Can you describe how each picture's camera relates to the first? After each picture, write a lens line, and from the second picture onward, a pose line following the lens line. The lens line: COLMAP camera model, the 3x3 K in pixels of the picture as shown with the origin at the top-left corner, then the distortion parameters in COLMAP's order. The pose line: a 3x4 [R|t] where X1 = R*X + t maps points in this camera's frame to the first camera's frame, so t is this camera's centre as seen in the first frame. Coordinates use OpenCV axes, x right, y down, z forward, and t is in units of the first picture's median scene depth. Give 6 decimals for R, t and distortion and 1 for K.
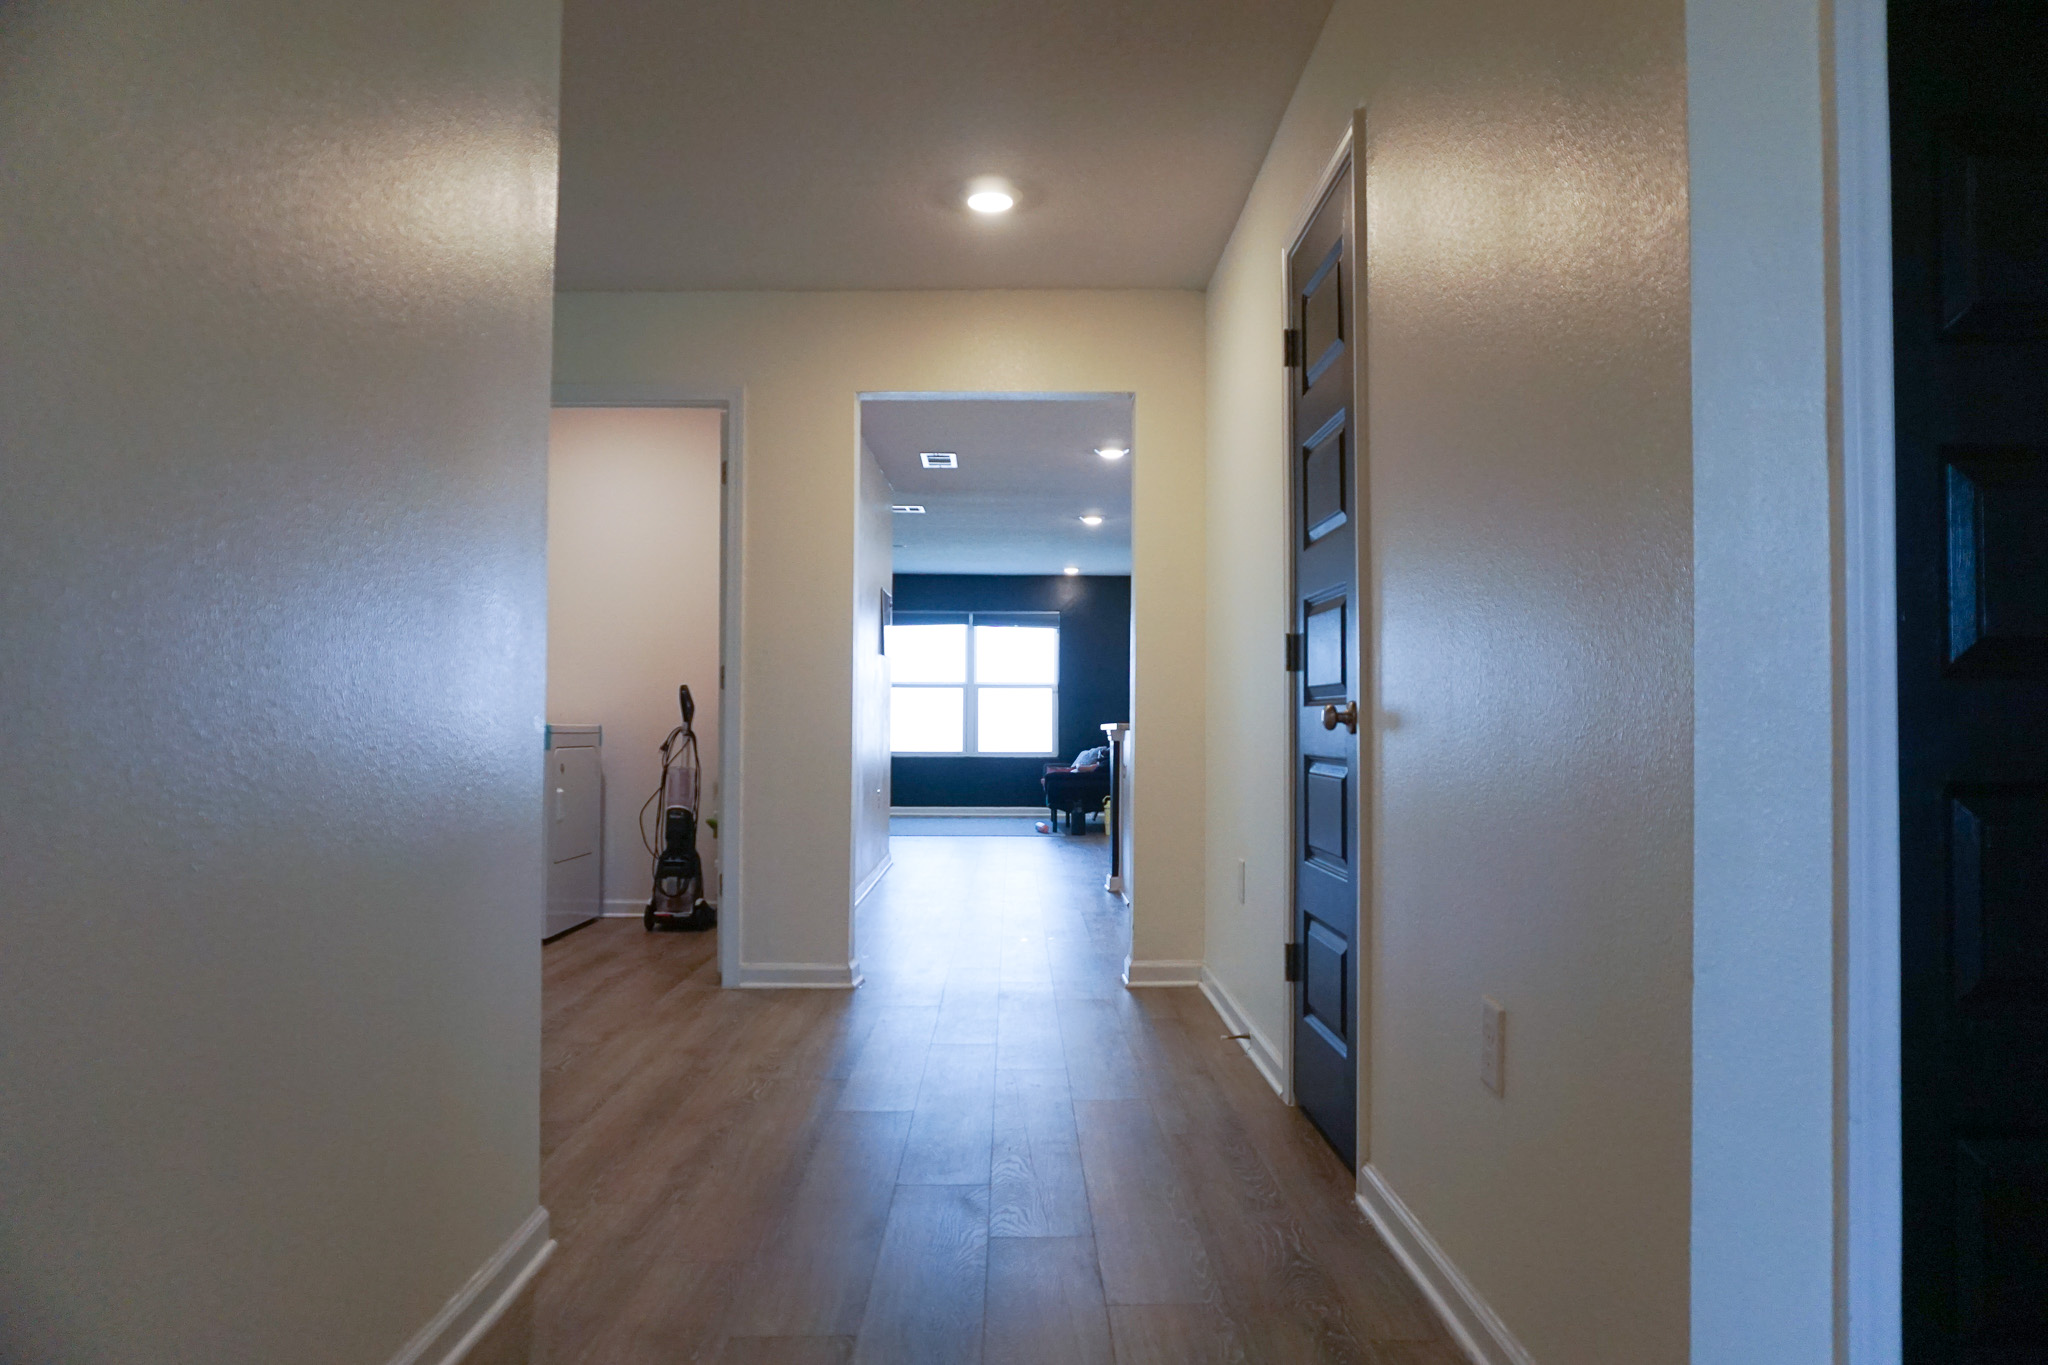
lens RADIAL K [[1360.1, 0, 1024.0], [0, 1360.1, 682.5], [0, 0, 1]] dist [-0.054141, 0.027375]
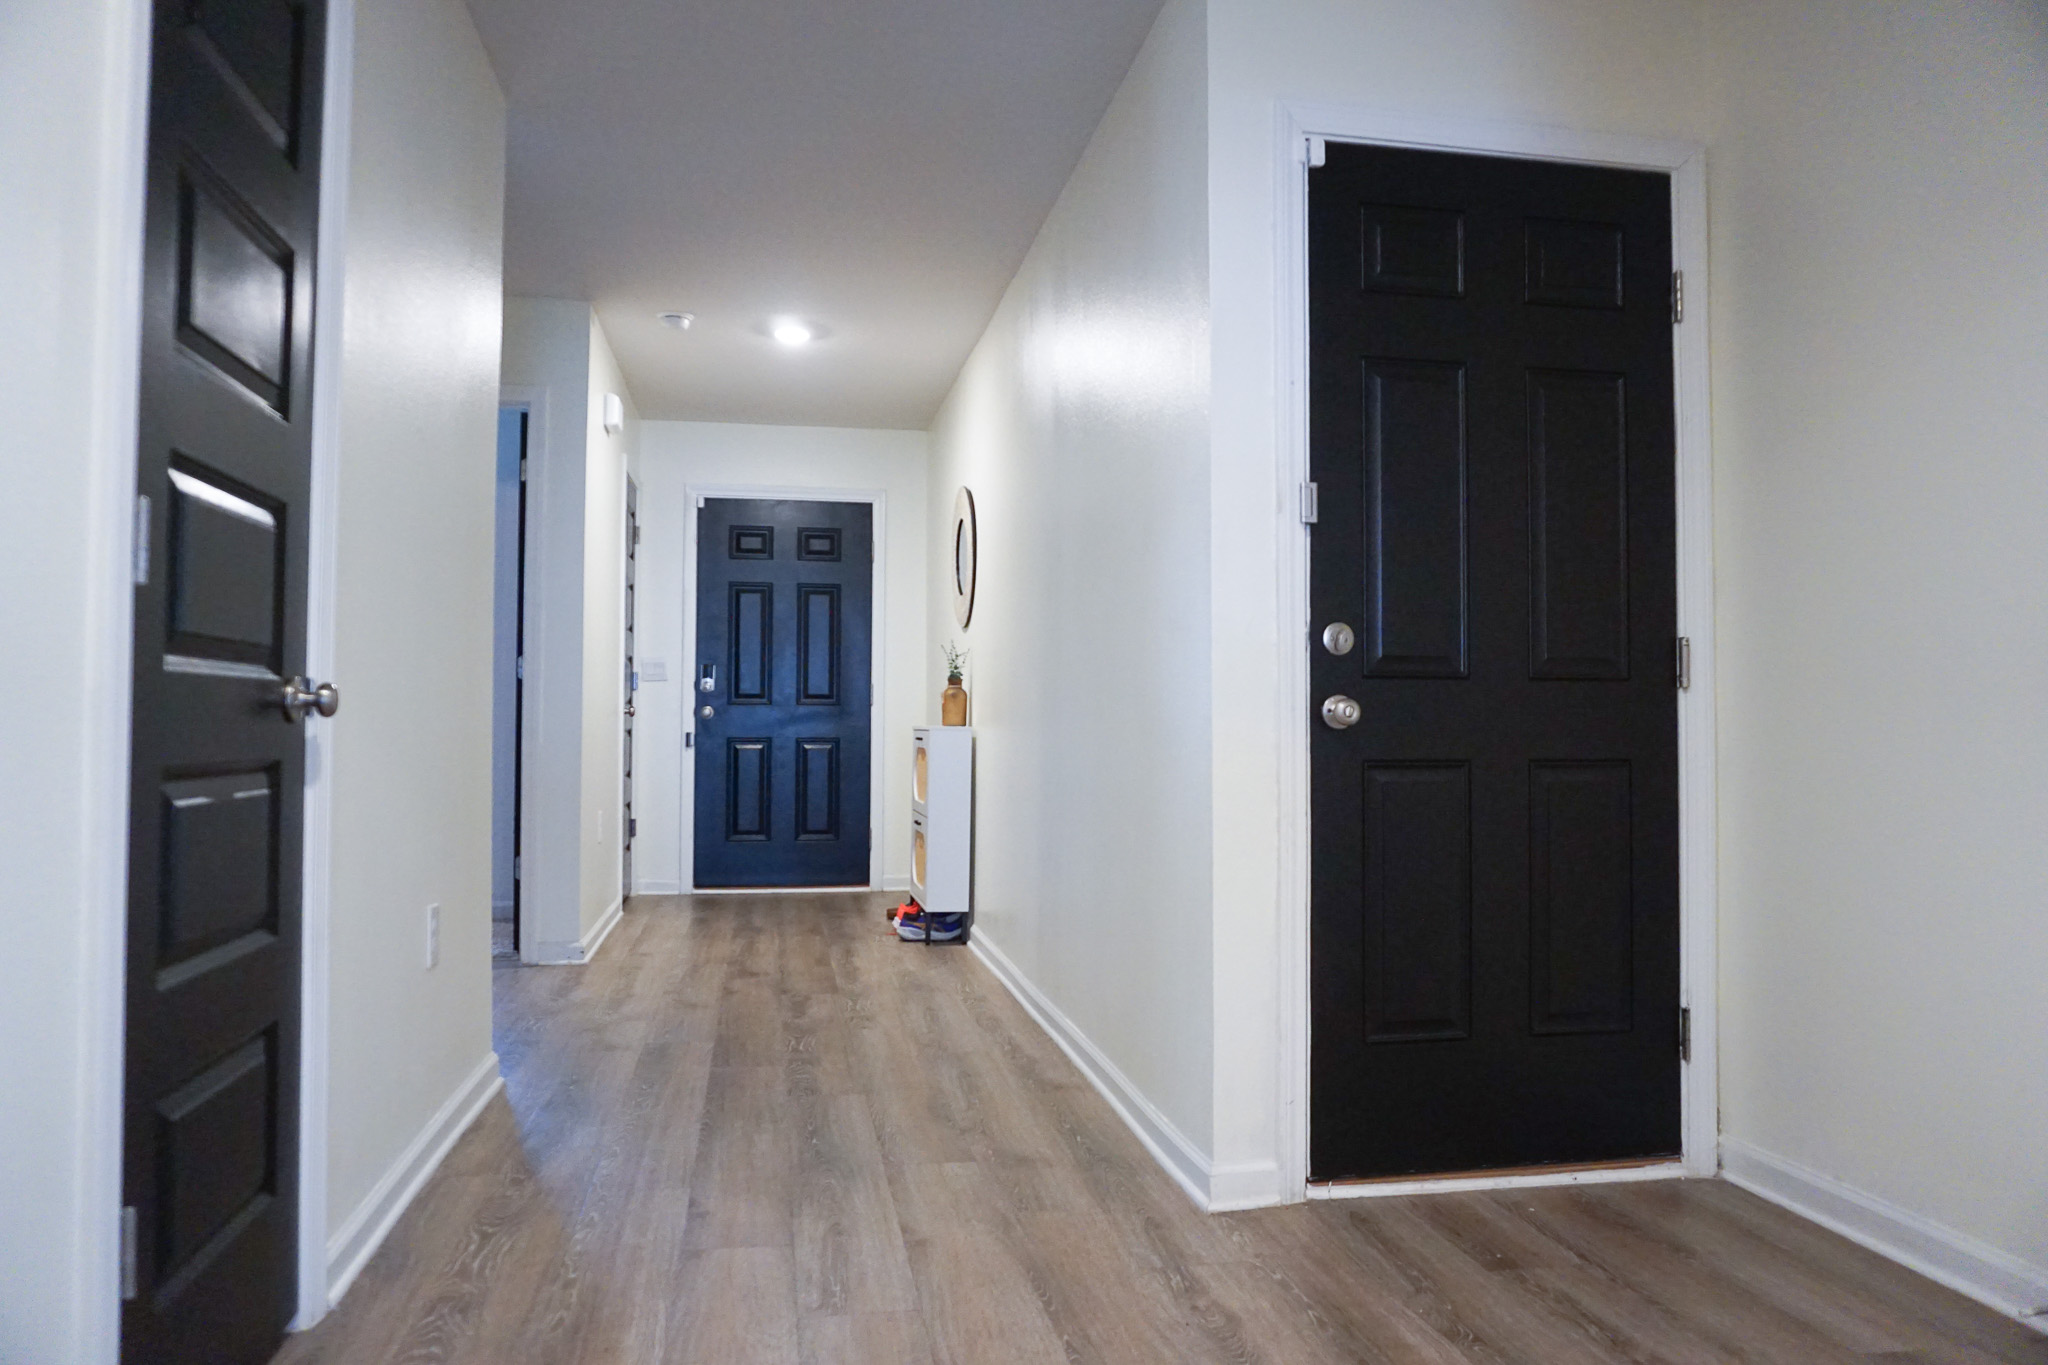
lens RADIAL K [[1360.1, 0, 1024.0], [0, 1360.1, 682.5], [0, 0, 1]] dist [-0.054141, 0.027375]
pose [[-0.984176, -0.009151, -0.176959, -0.013494], [0.000512, 0.998514, -0.054486, 0.057109], [0.177195, -0.053714, -0.982709, 1.865918]]
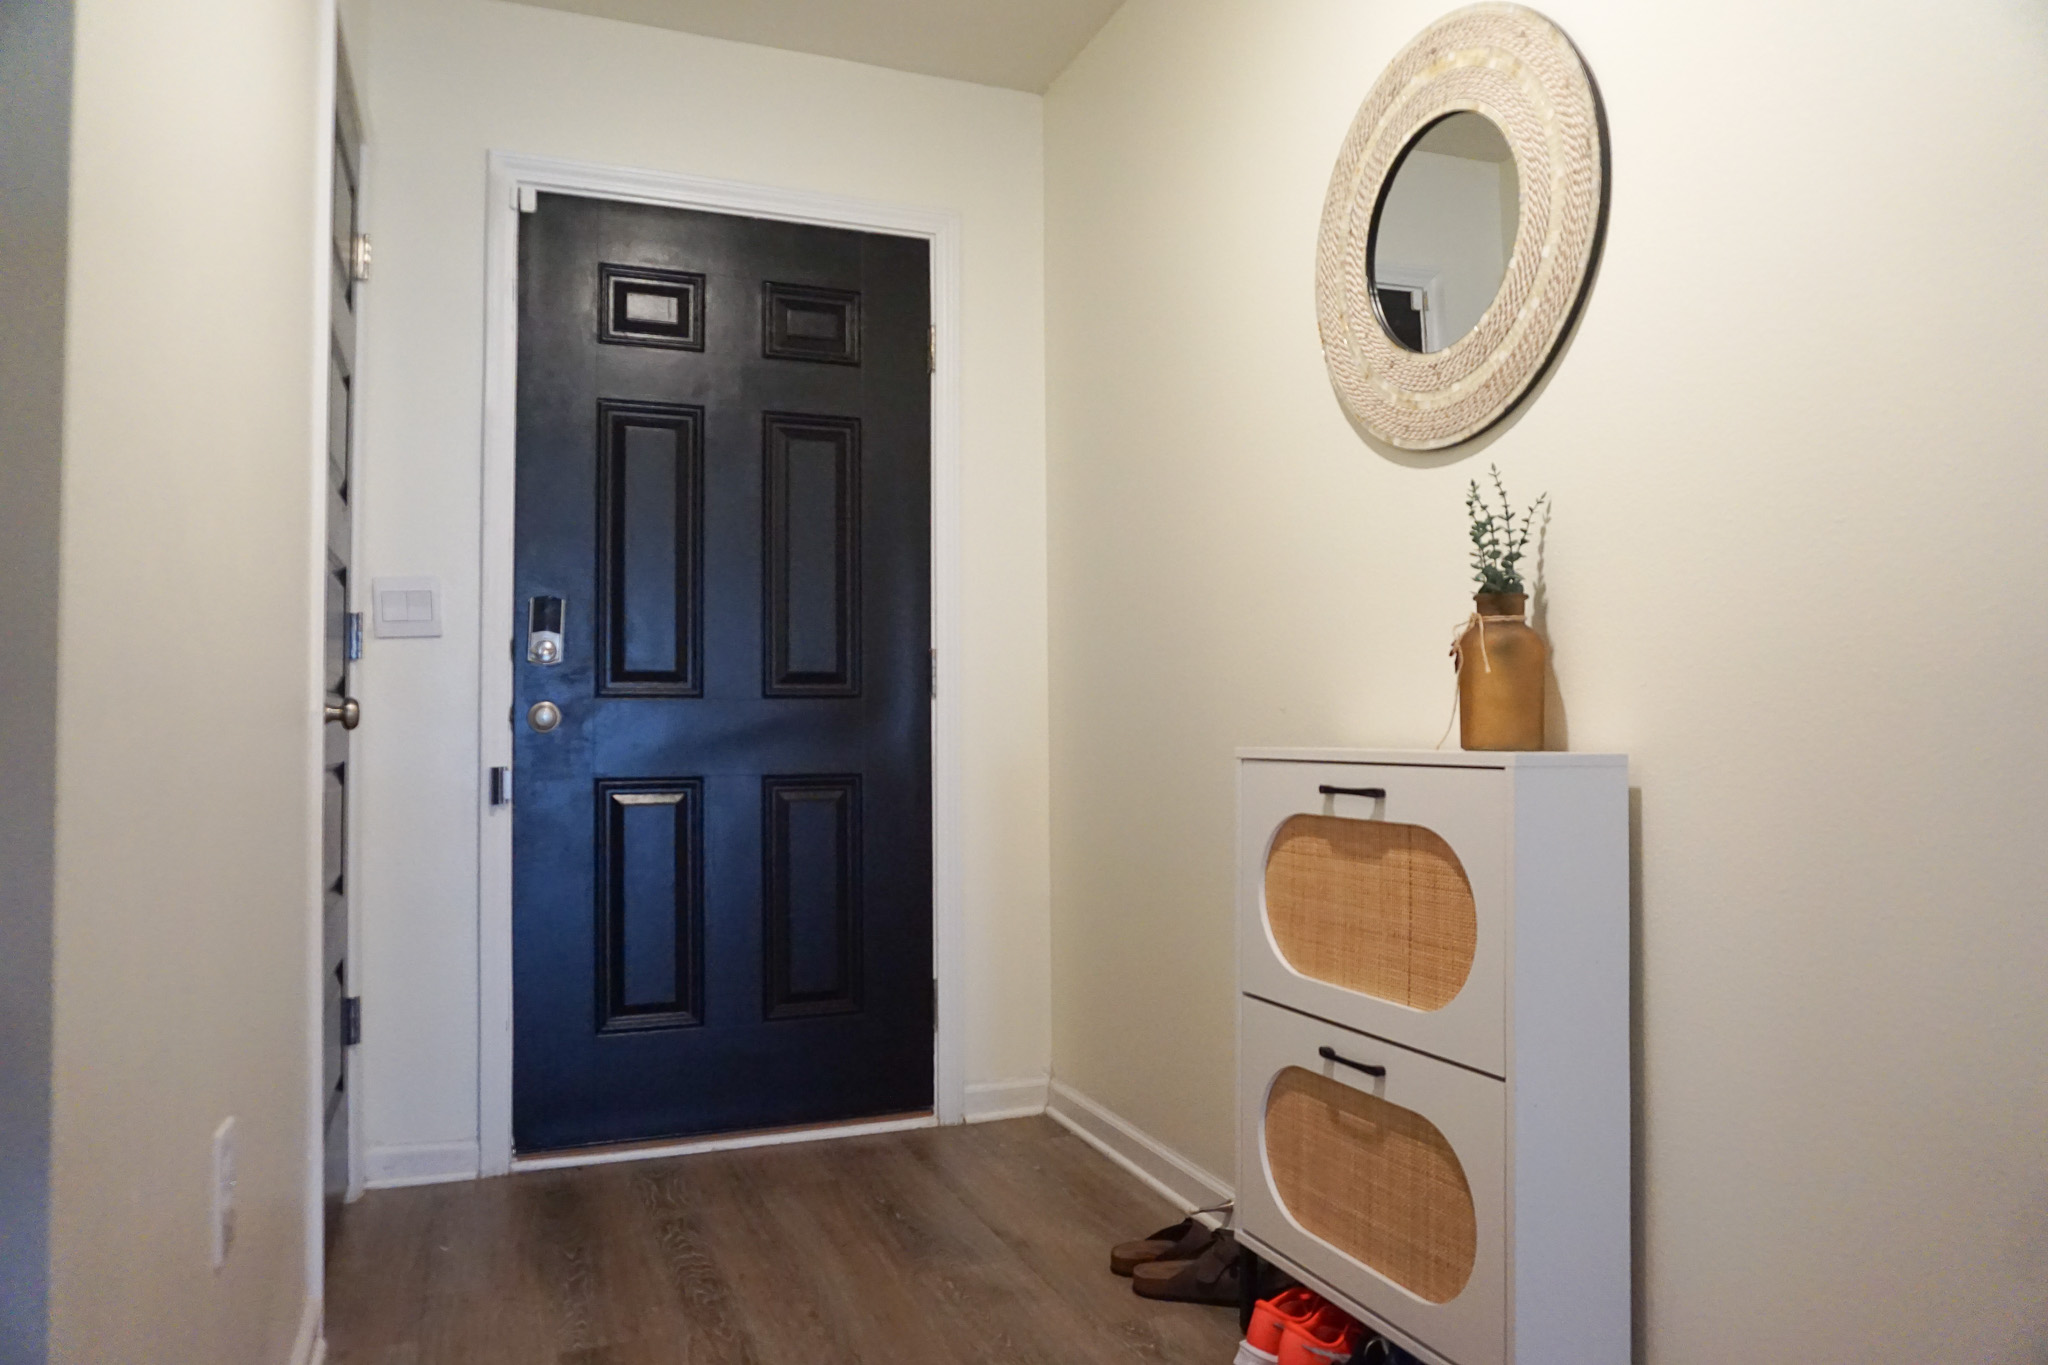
lens RADIAL K [[1360.1, 0, 1024.0], [0, 1360.1, 682.5], [0, 0, 1]] dist [-0.054141, 0.027375]
pose [[-0.931619, -0.005402, -0.363396, 0.060356], [0.017045, 0.998140, -0.058536, 0.038260], [0.363037, -0.060727, -0.929794, 1.195151]]
